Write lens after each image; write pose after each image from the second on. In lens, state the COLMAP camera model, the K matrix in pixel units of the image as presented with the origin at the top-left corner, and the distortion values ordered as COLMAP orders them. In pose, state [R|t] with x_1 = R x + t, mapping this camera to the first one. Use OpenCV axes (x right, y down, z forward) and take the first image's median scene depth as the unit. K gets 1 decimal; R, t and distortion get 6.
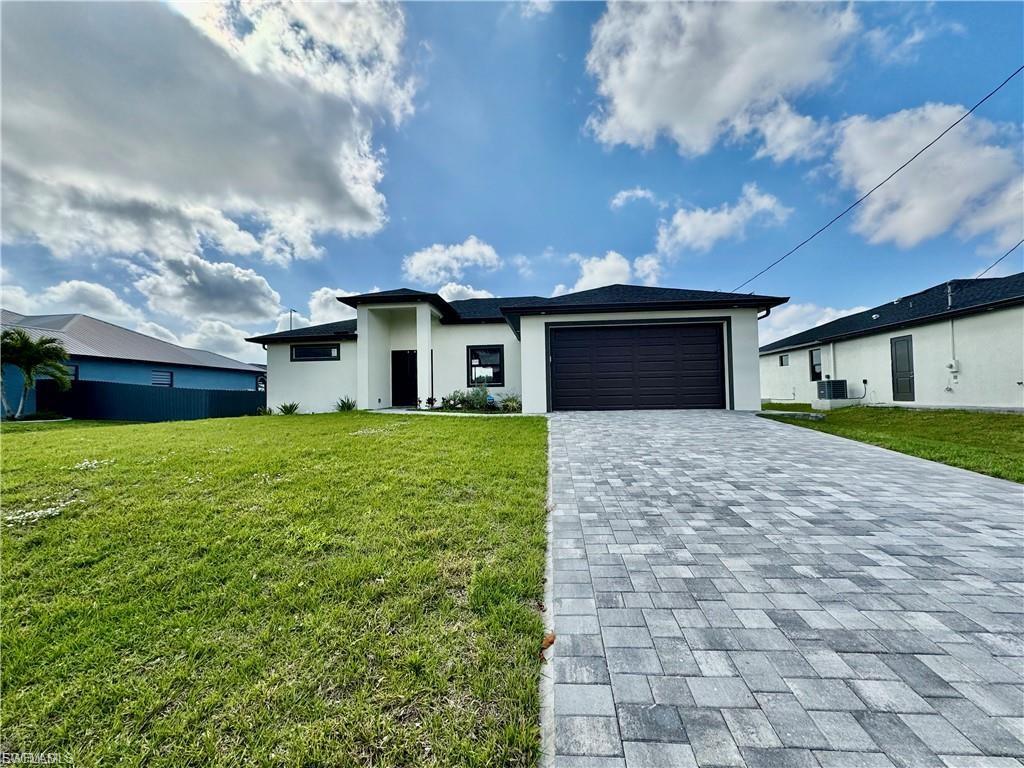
lens RADIAL K [[413.1, 0, 514.1], [0, 413.1, 377.6], [0, 0, 1]] dist [-0.004025, 0.000659]
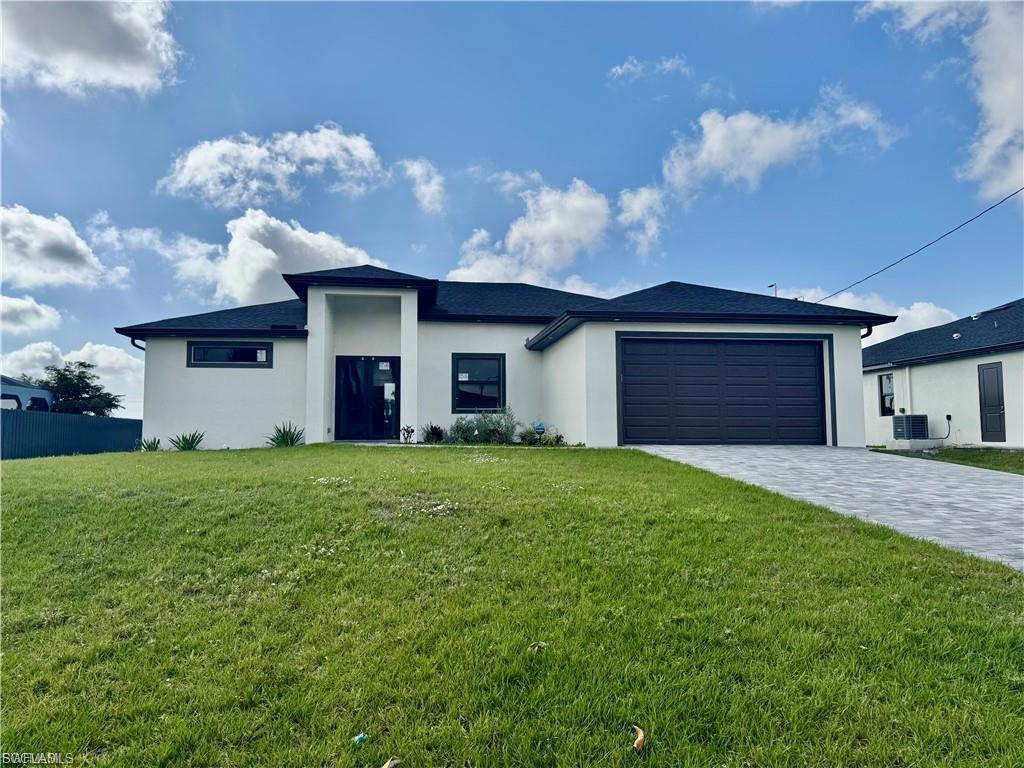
lens RADIAL K [[732.9, 0, 508.9], [0, 732.9, 375.1], [0, 0, 1]] dist [0.023889, -0.031909]
pose [[0.976210, 0.032990, 0.214301, -0.302103], [-0.024826, 0.998864, -0.040675, 0.007510], [-0.215400, 0.034387, 0.975920, -0.219059]]
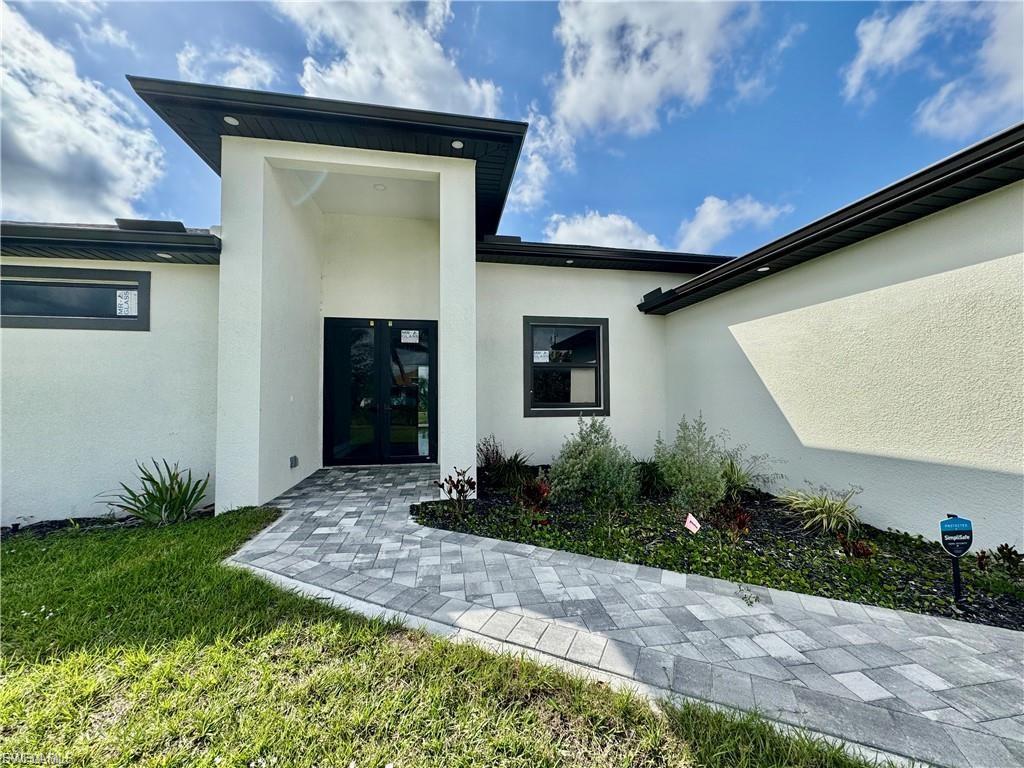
lens RADIAL K [[413.1, 0, 512.7], [0, 413.1, 389.5], [0, 0, 1]] dist [-0.004025, 0.000659]
pose [[0.963130, 0.020606, 0.268244, -0.250731], [-0.026214, 0.999506, 0.017343, -0.011725], [-0.267754, -0.023736, 0.963195, 0.649742]]
